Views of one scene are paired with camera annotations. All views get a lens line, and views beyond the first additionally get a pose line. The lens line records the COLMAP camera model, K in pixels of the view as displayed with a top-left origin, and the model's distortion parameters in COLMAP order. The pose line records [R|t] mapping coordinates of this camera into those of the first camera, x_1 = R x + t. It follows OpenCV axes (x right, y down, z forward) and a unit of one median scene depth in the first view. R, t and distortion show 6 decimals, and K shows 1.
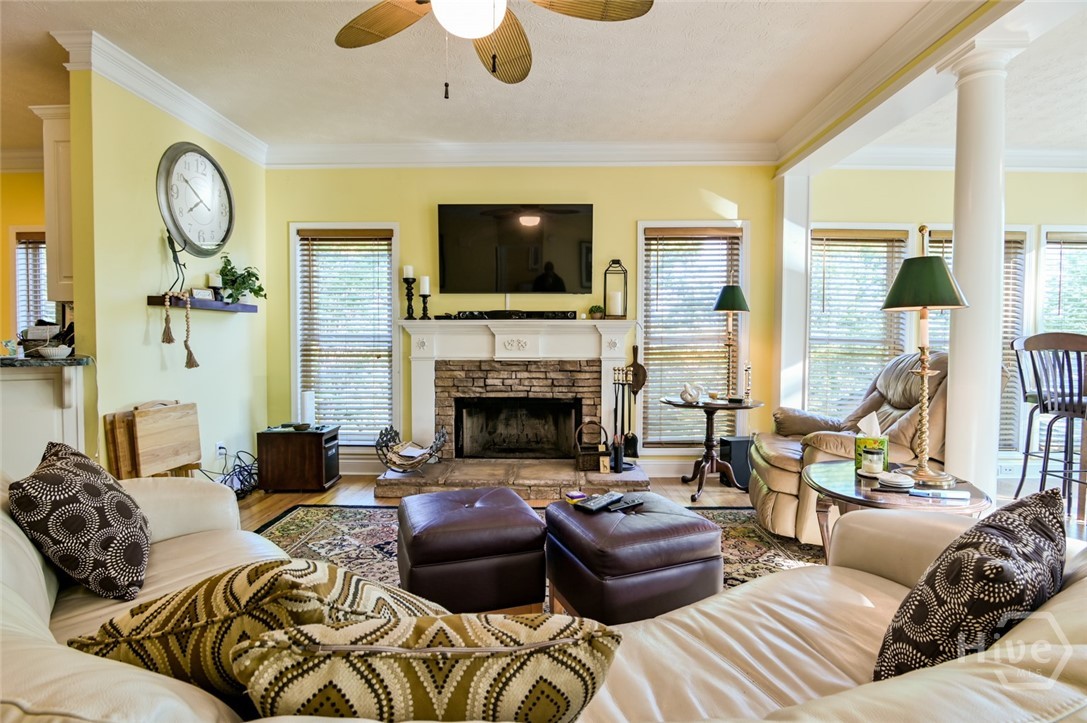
lens RADIAL K [[533.9, 0, 545.6], [0, 533.9, 362.0], [0, 0, 1]] dist [0.002905, -0.000020]
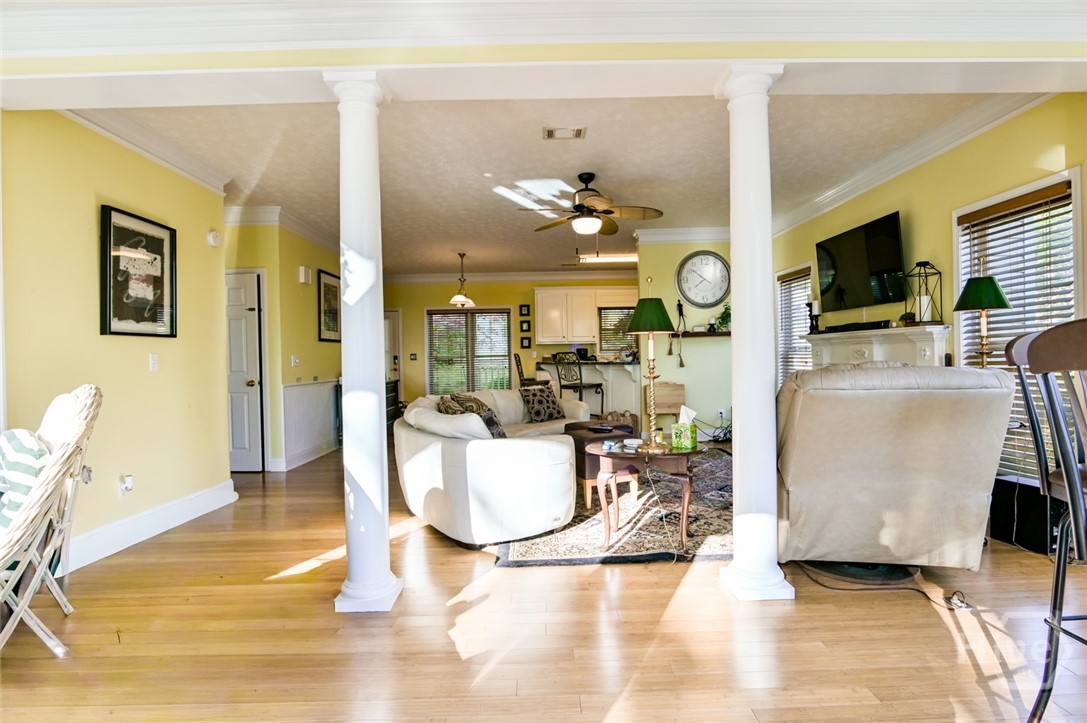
lens RADIAL K [[533.9, 0, 545.4], [0, 533.9, 358.6], [0, 0, 1]] dist [0.002905, -0.000020]
pose [[0.033488, 0.001170, -0.999438, 1.045788], [-0.022237, 0.999753, 0.000426, -0.008472], [0.999192, 0.022210, 0.033506, 0.320276]]
